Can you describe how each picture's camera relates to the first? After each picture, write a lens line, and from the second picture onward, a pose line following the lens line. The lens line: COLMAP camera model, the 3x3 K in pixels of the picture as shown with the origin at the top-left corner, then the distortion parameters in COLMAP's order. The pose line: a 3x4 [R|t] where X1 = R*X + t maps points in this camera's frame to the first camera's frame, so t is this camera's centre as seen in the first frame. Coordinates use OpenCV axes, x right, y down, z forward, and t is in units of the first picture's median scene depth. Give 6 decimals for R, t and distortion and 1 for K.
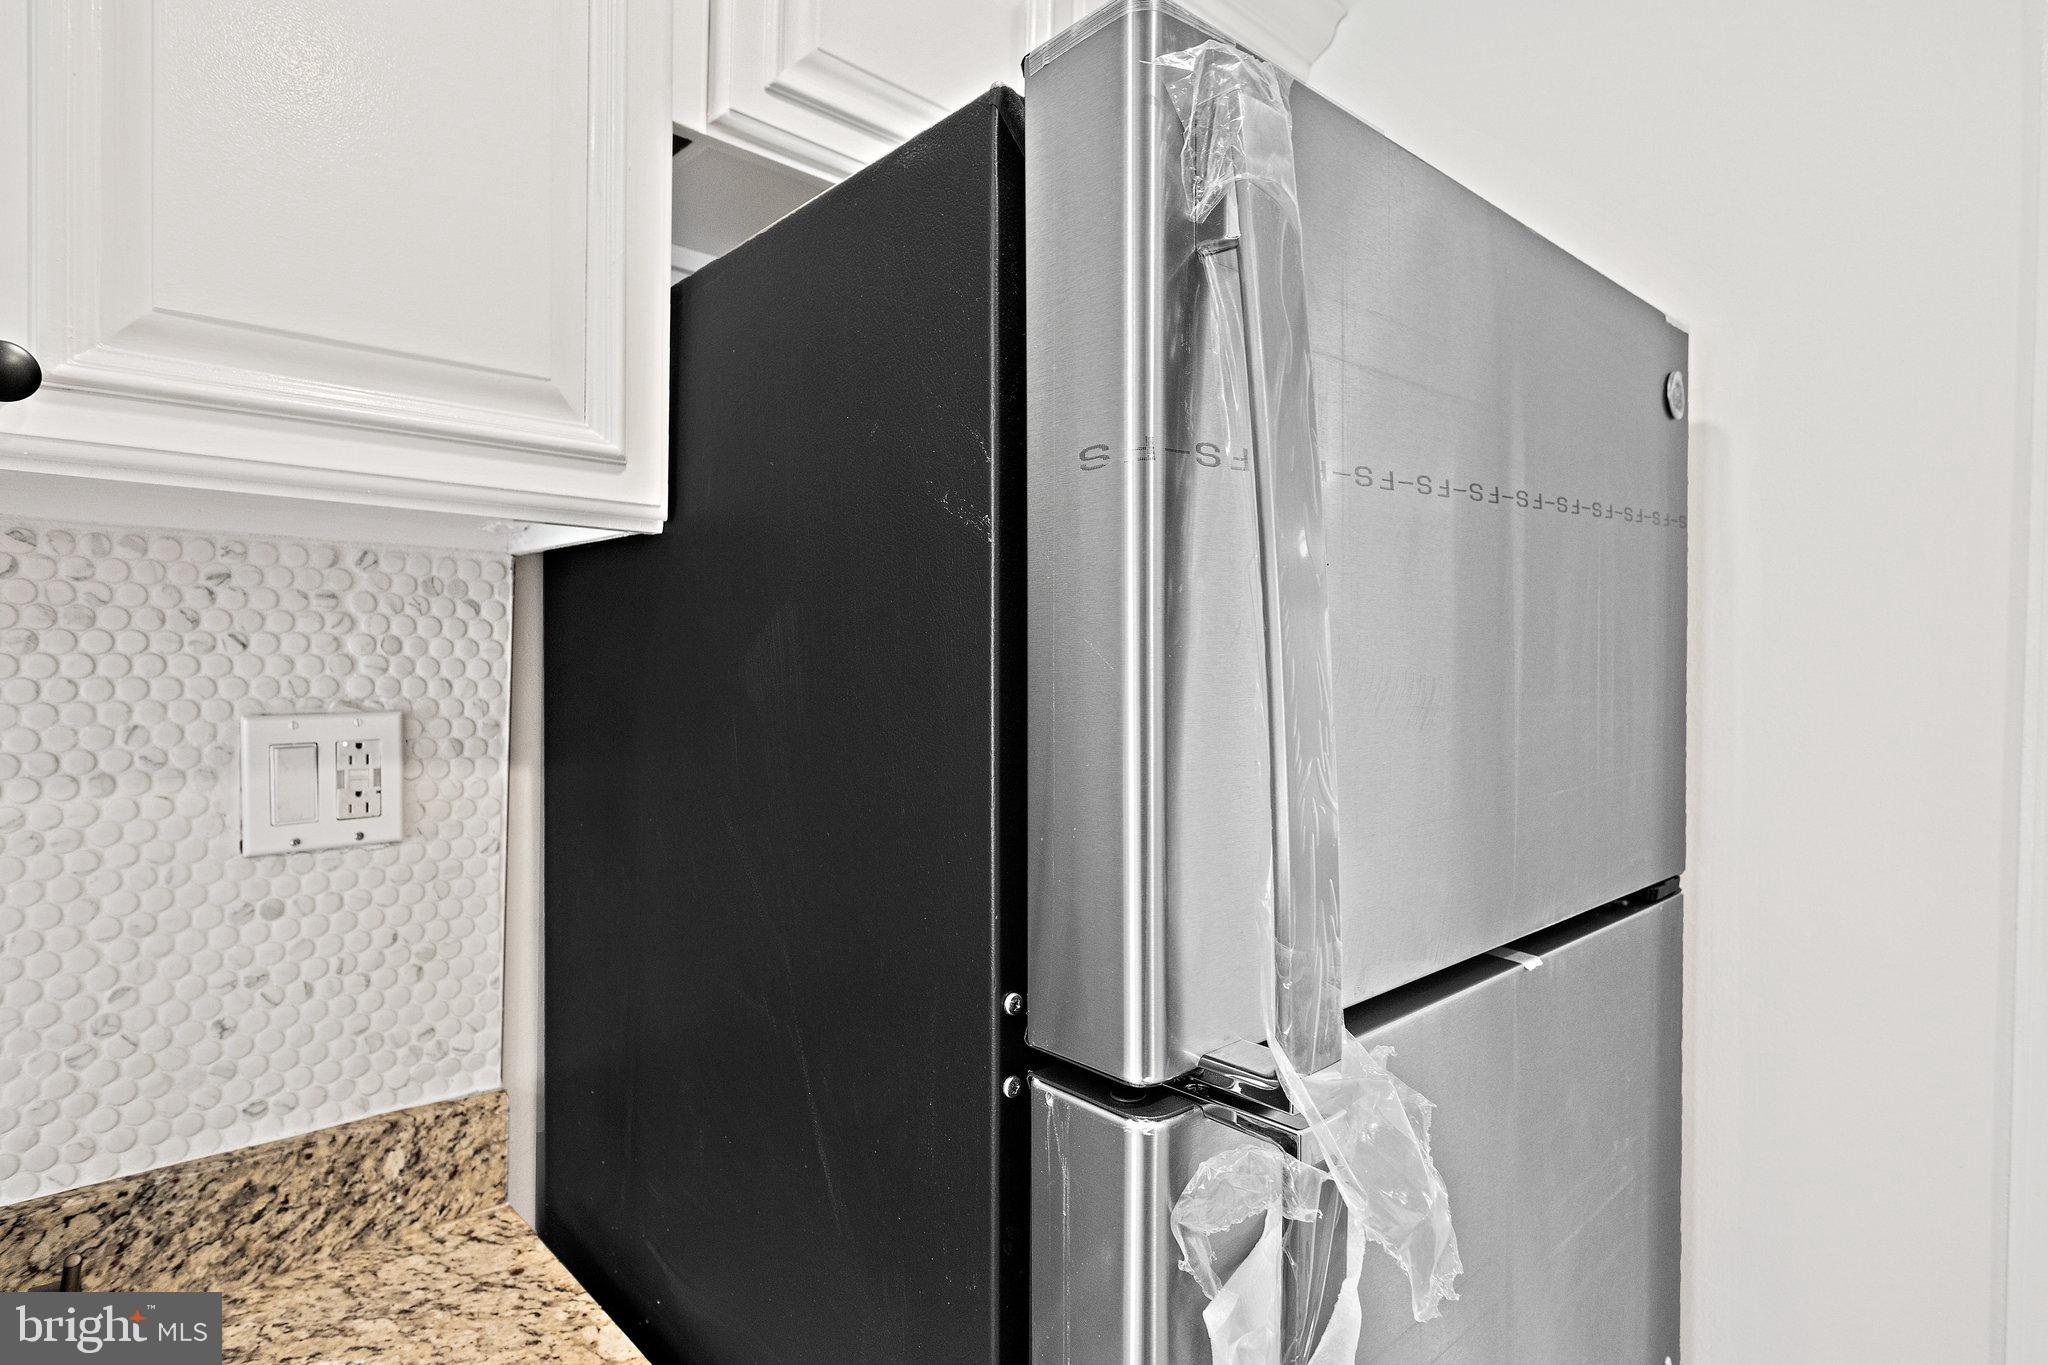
lens RADIAL K [[1071.6, 0, 1017.2], [0, 1071.6, 674.5], [0, 0, 1]] dist [-0.001533, -0.001457]
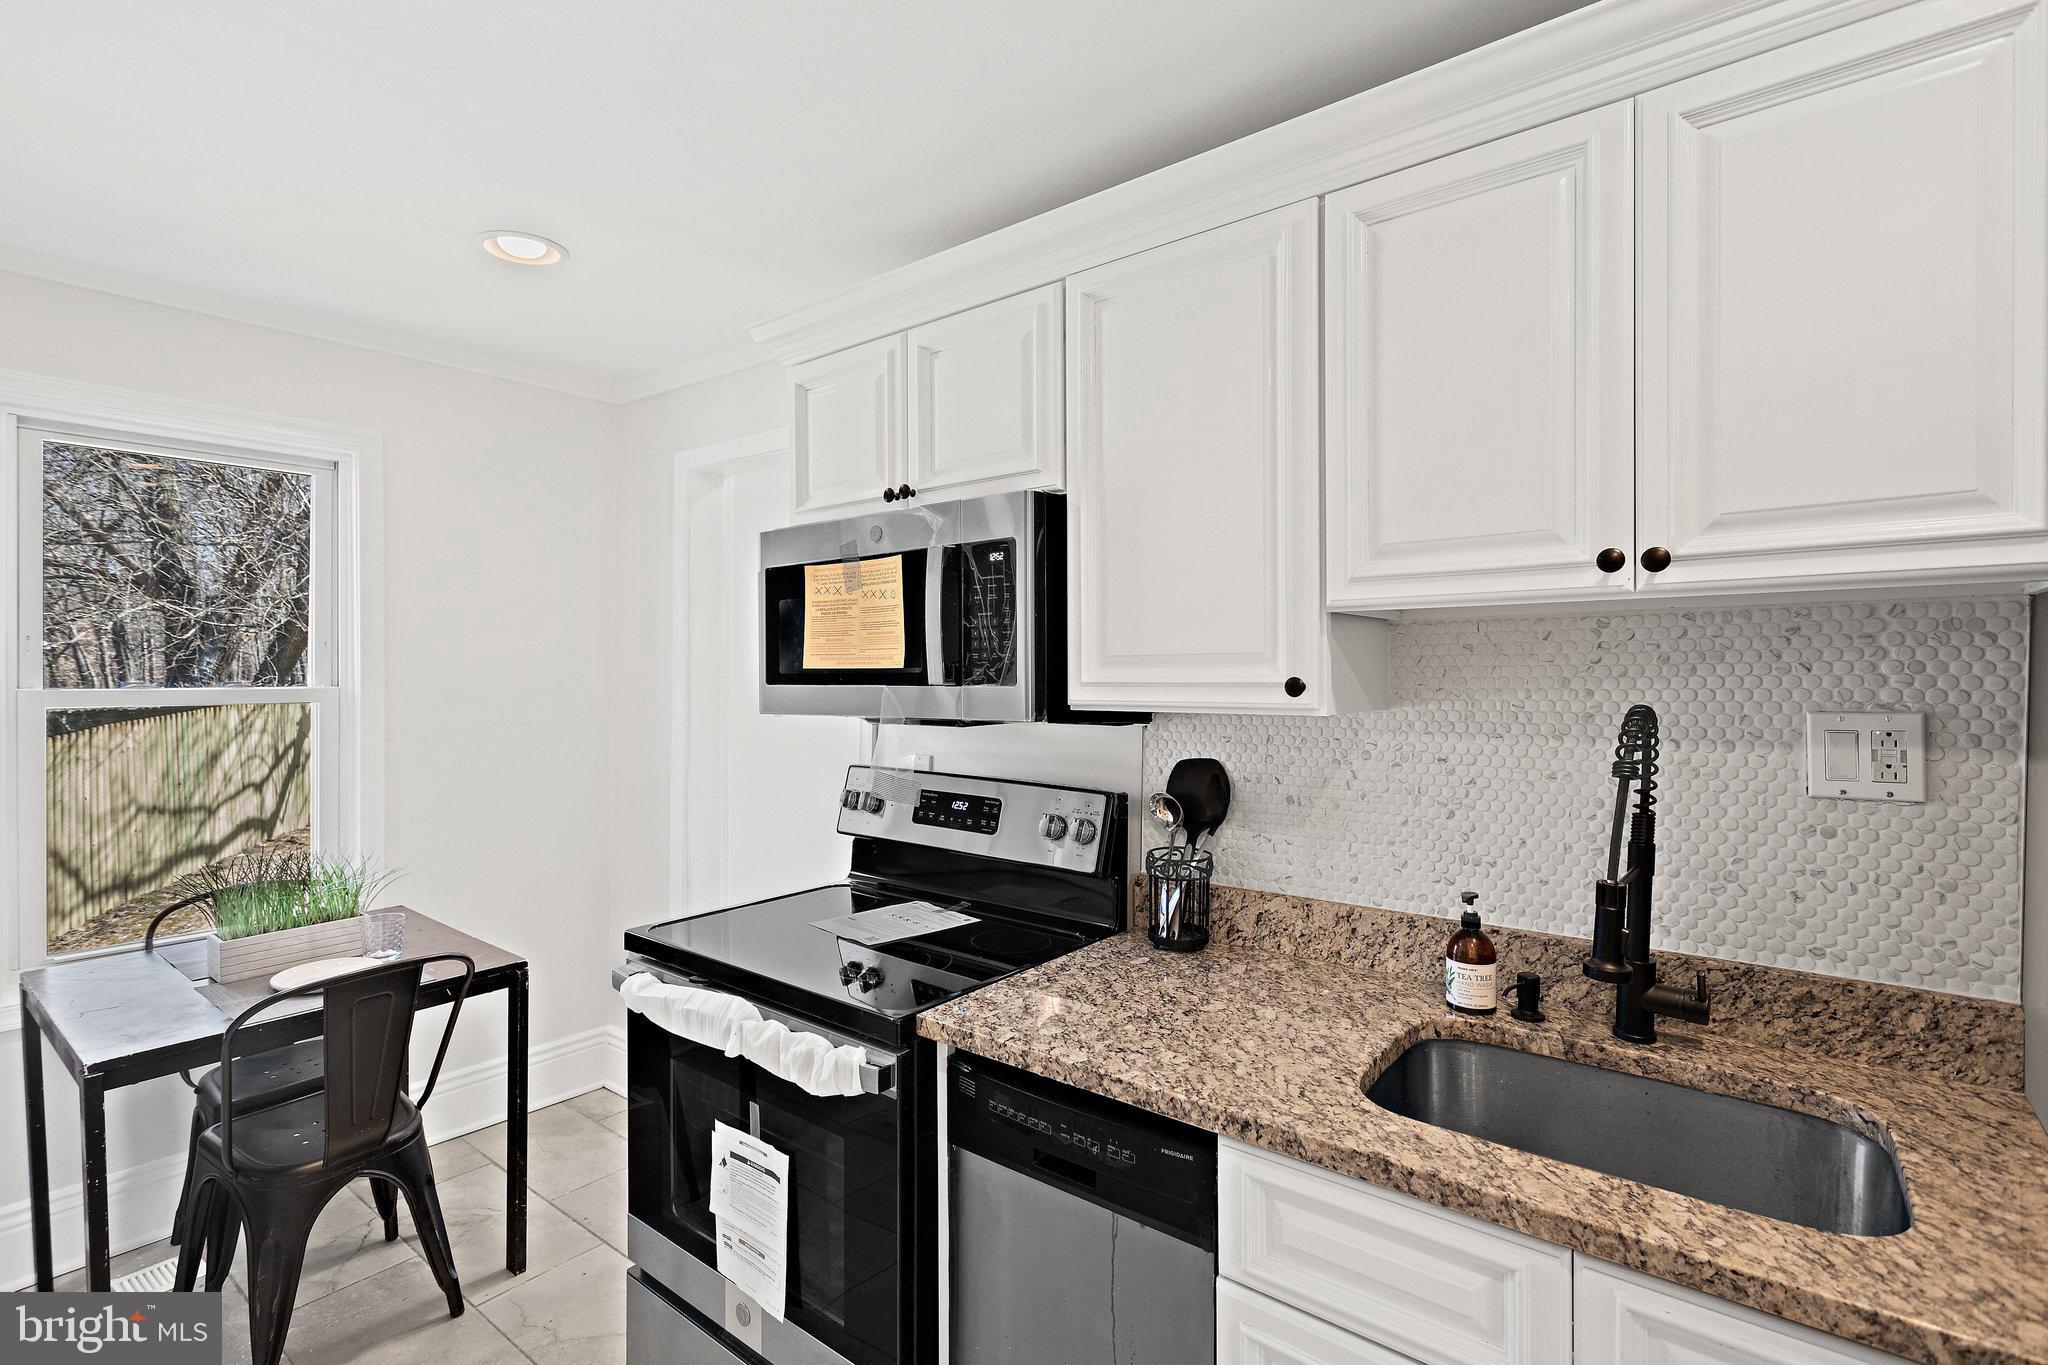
lens RADIAL K [[990.9, 0, 1004.0], [0, 990.9, 680.5], [0, 0, 1]] dist [-0.002025, 0.002052]
pose [[0.146479, -0.008705, -0.989175, 0.653502], [-0.004450, 0.999945, -0.009459, 0.010516], [0.989204, 0.005787, 0.146432, -0.490285]]
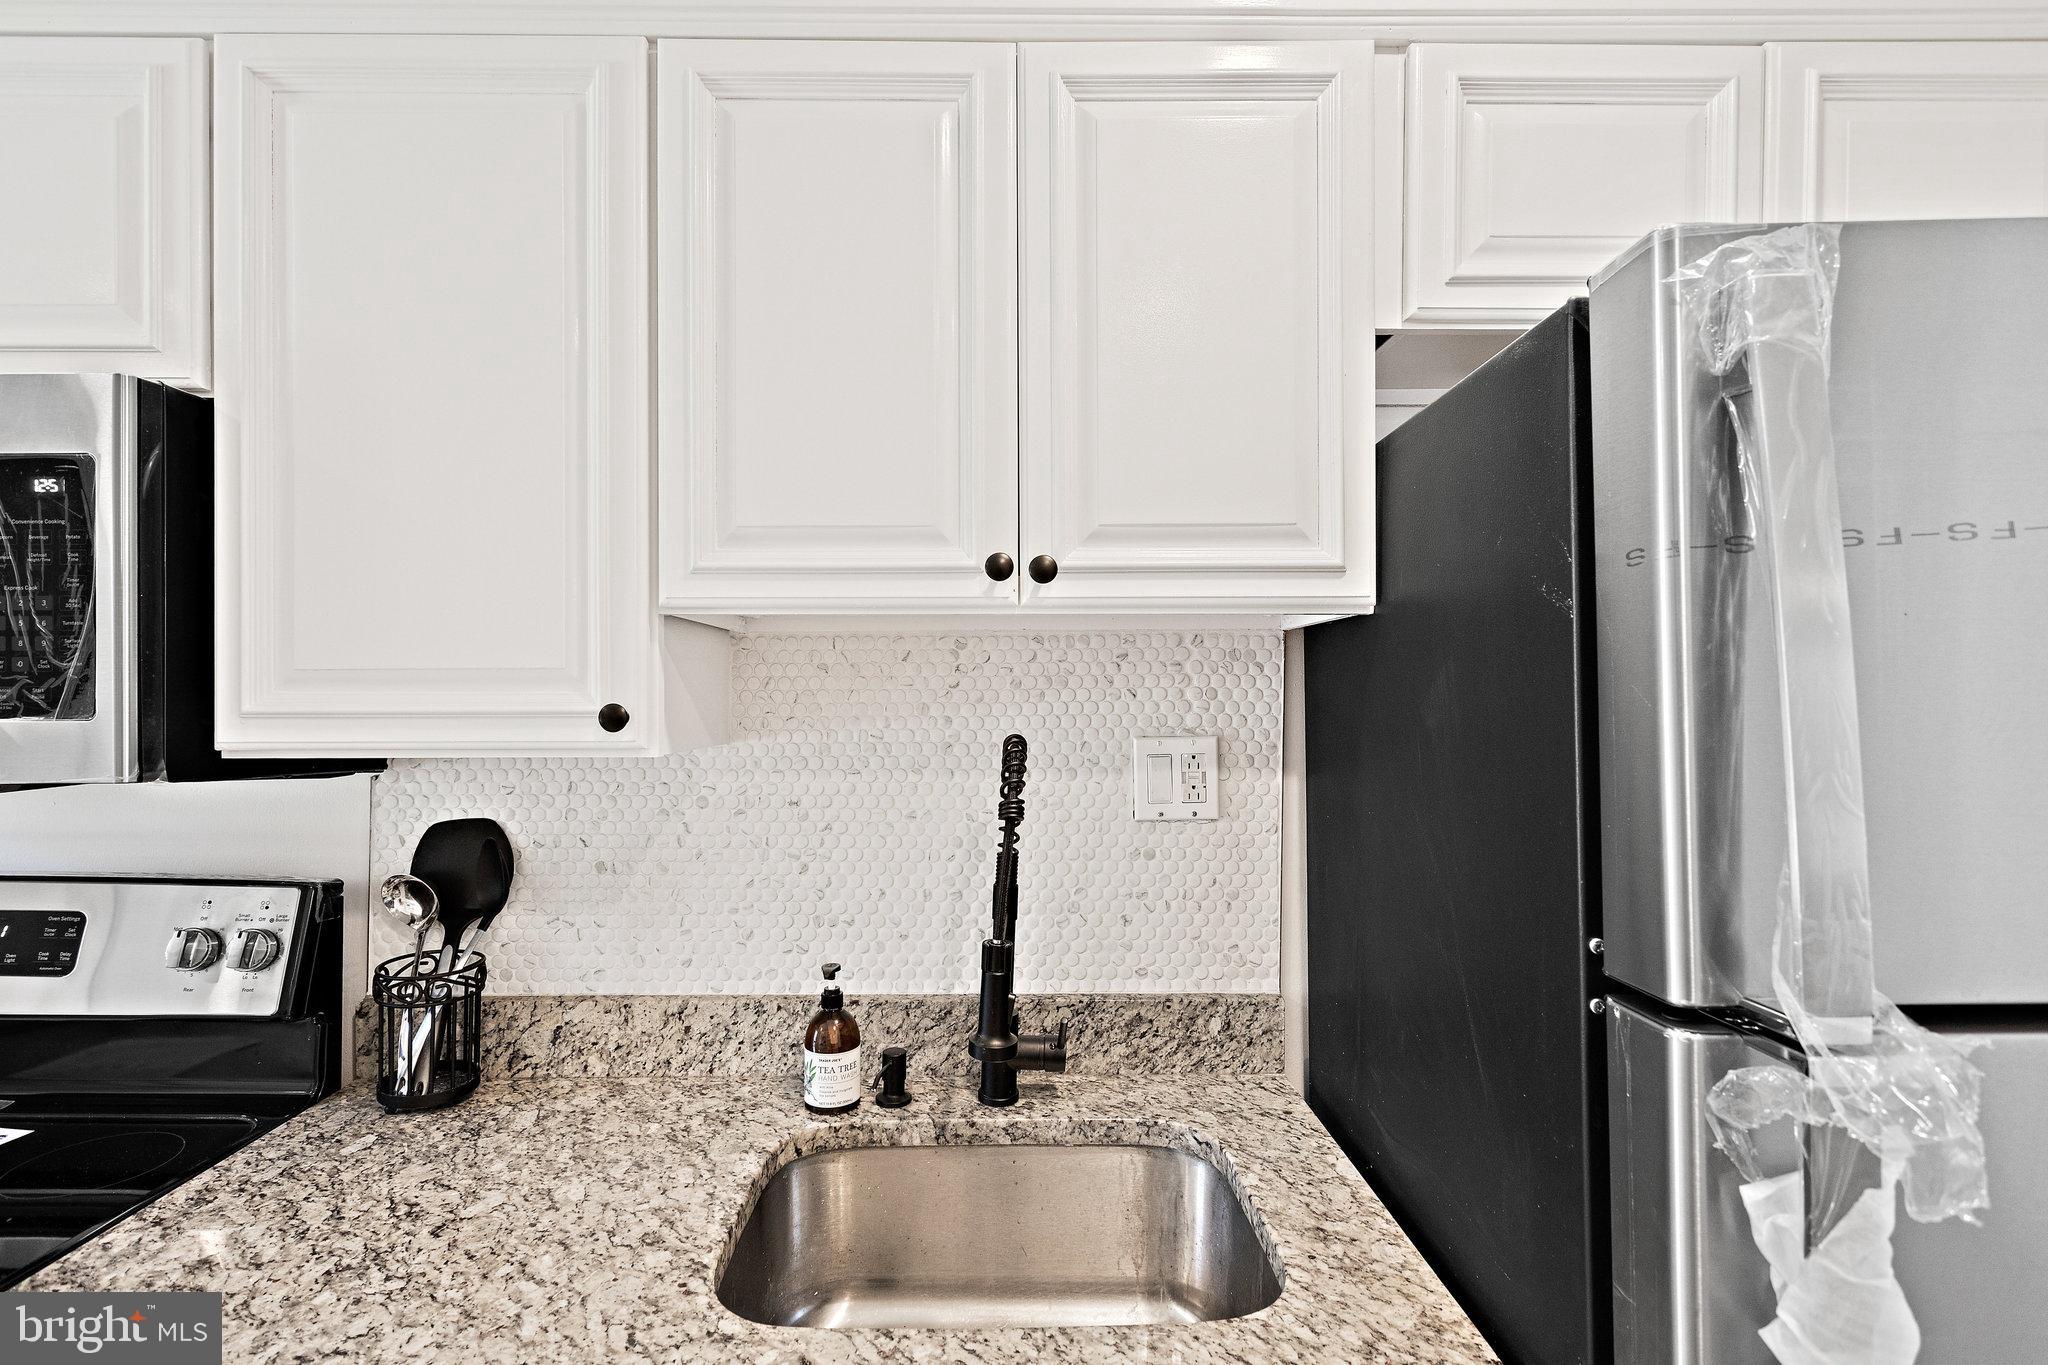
lens RADIAL K [[990.9, 0, 1018.0], [0, 990.9, 696.4], [0, 0, 1]] dist [-0.002025, 0.002052]
pose [[0.745196, -0.015193, -0.666673, 0.197481], [0.004807, 0.999837, -0.017412, 0.000584], [0.666828, 0.009771, 0.745147, -0.309538]]
